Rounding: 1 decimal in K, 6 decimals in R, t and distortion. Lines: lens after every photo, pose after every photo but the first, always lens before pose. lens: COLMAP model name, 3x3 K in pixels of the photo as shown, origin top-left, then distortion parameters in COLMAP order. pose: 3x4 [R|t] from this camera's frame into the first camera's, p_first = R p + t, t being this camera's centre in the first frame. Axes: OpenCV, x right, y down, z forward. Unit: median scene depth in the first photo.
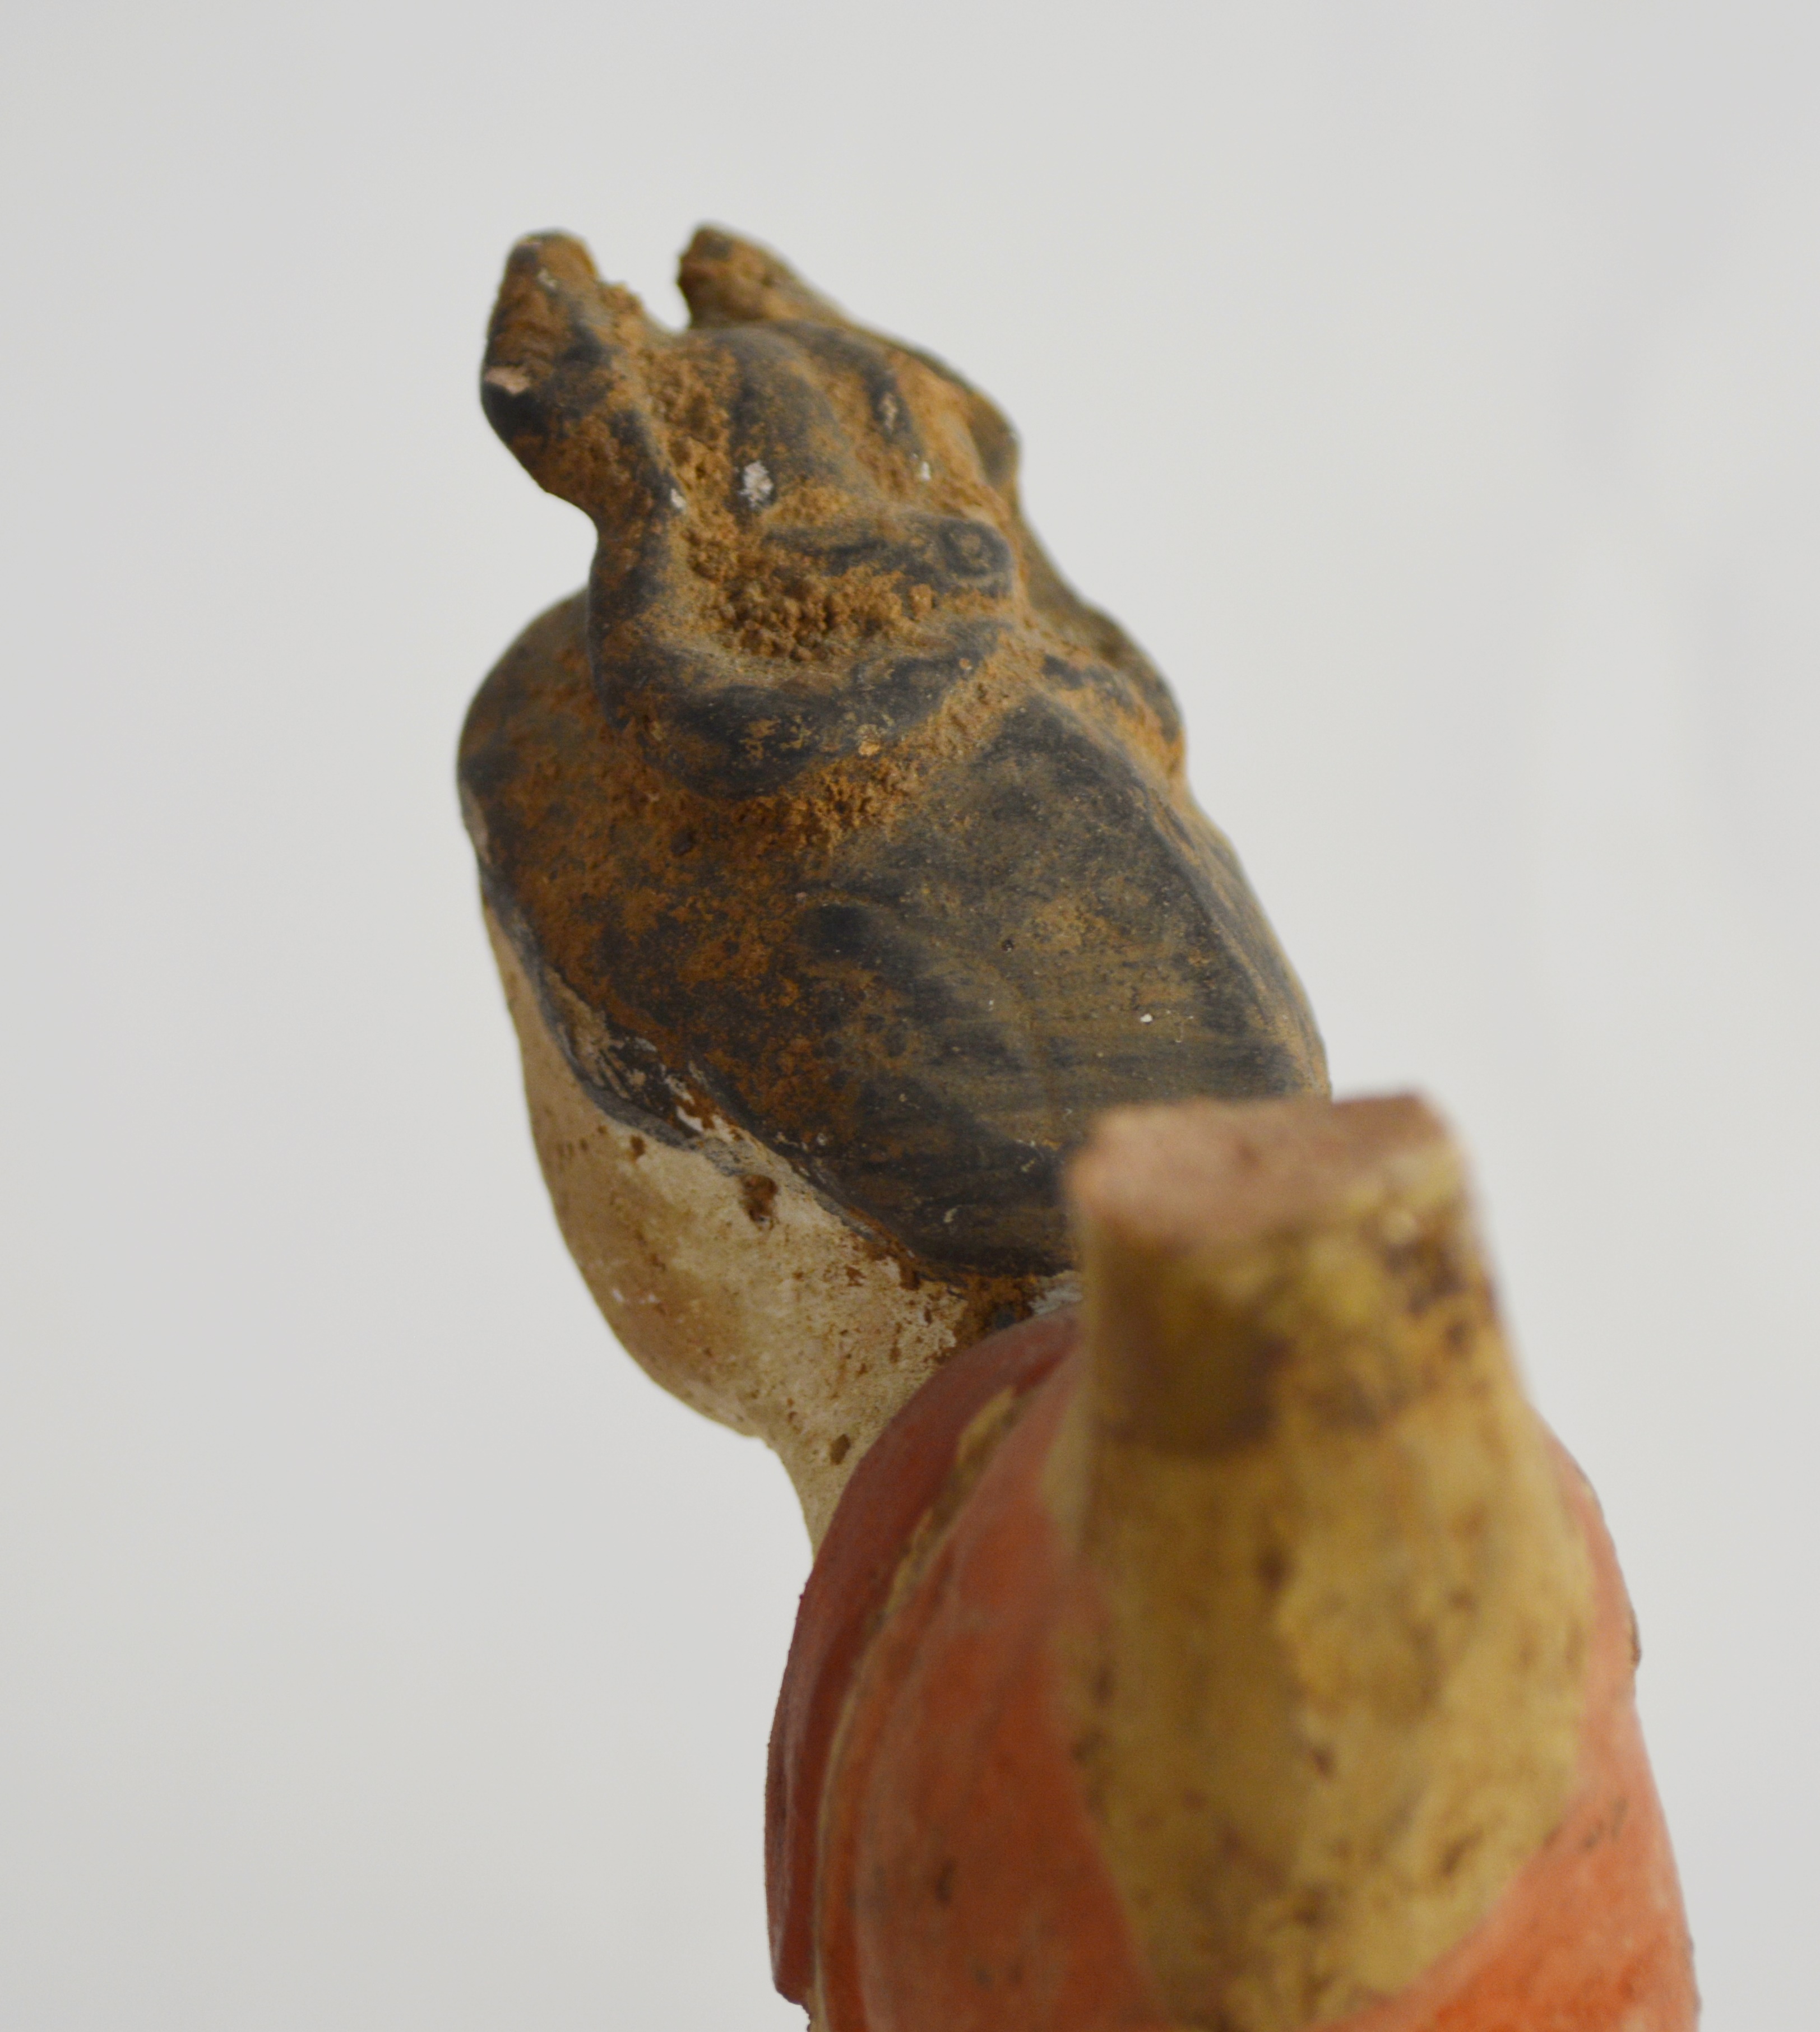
lens RADIAL K [[4875.9, 0, 910.5], [0, 4875.9, 1017.8], [0, 0, 1]] dist [0.028914, 0.000000]
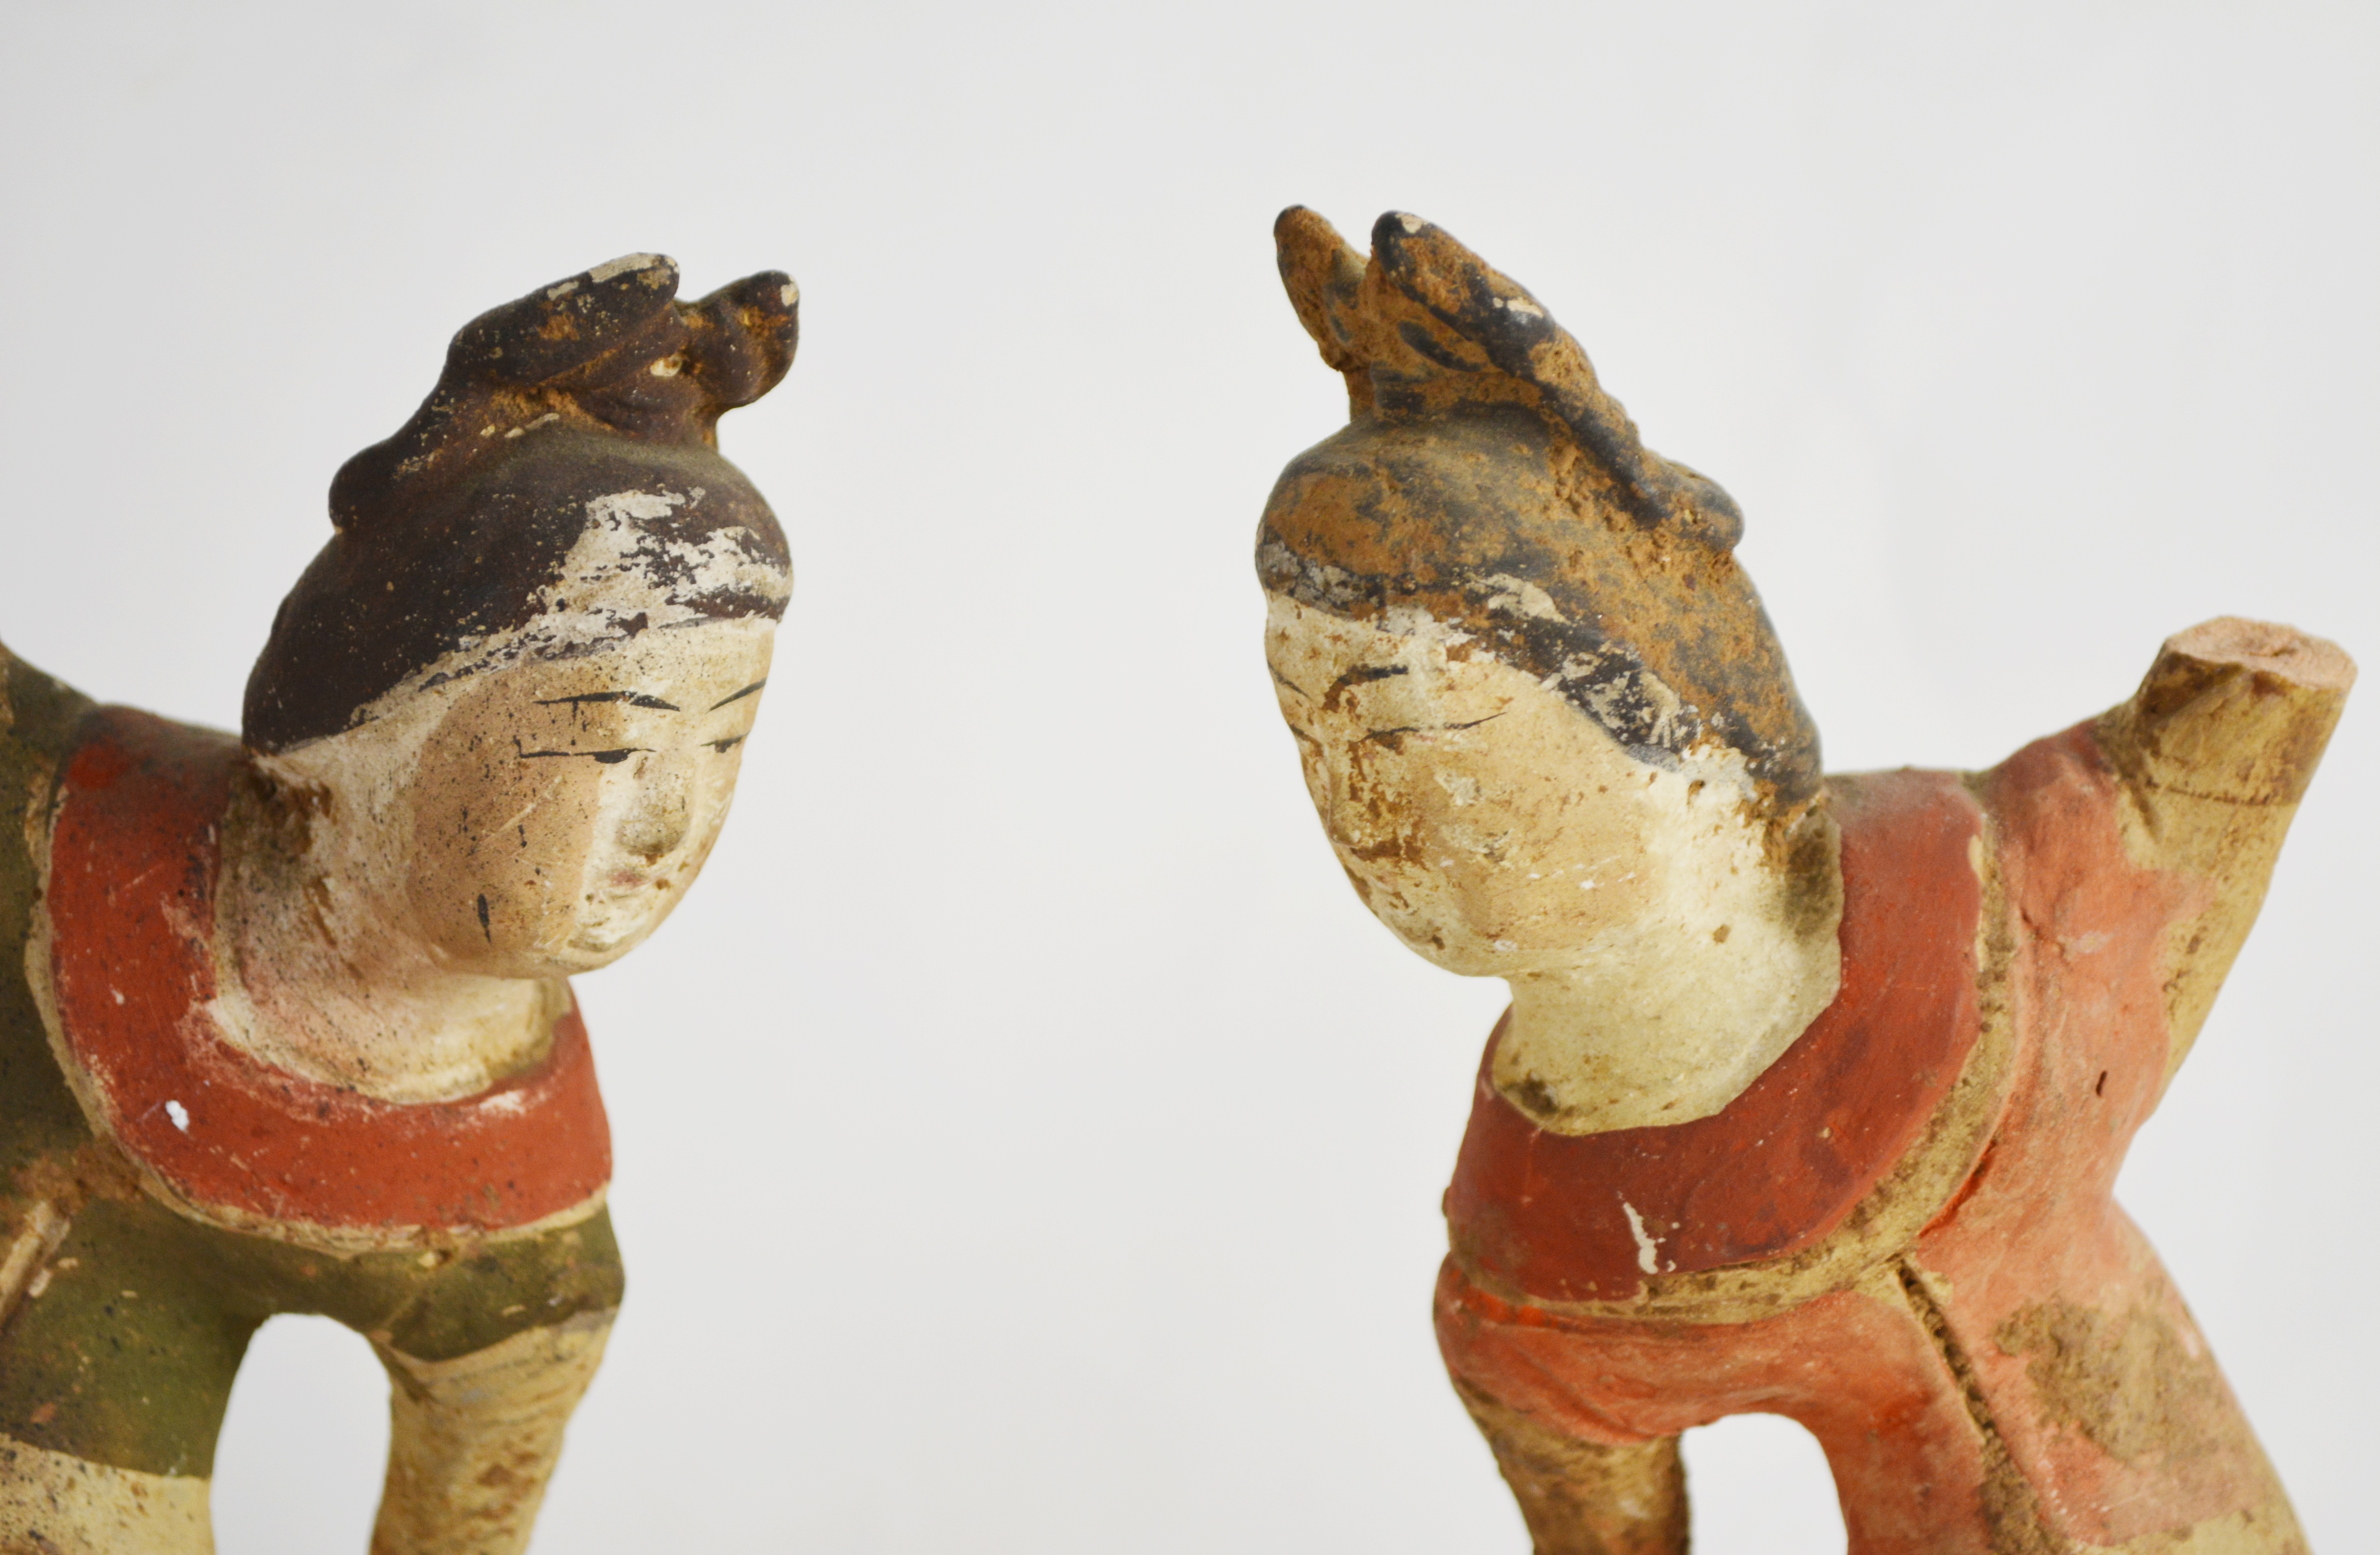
lens RADIAL K [[5153.0, 0, 1174.4], [0, 5153.0, 779.4], [0, 0, 1]] dist [0.046830, 0.000000]
pose [[0.187436, -0.139822, 0.972274, -1.752548], [0.145175, 0.982890, 0.113362, -0.190321], [-0.971490, 0.119902, 0.204528, 0.810775]]
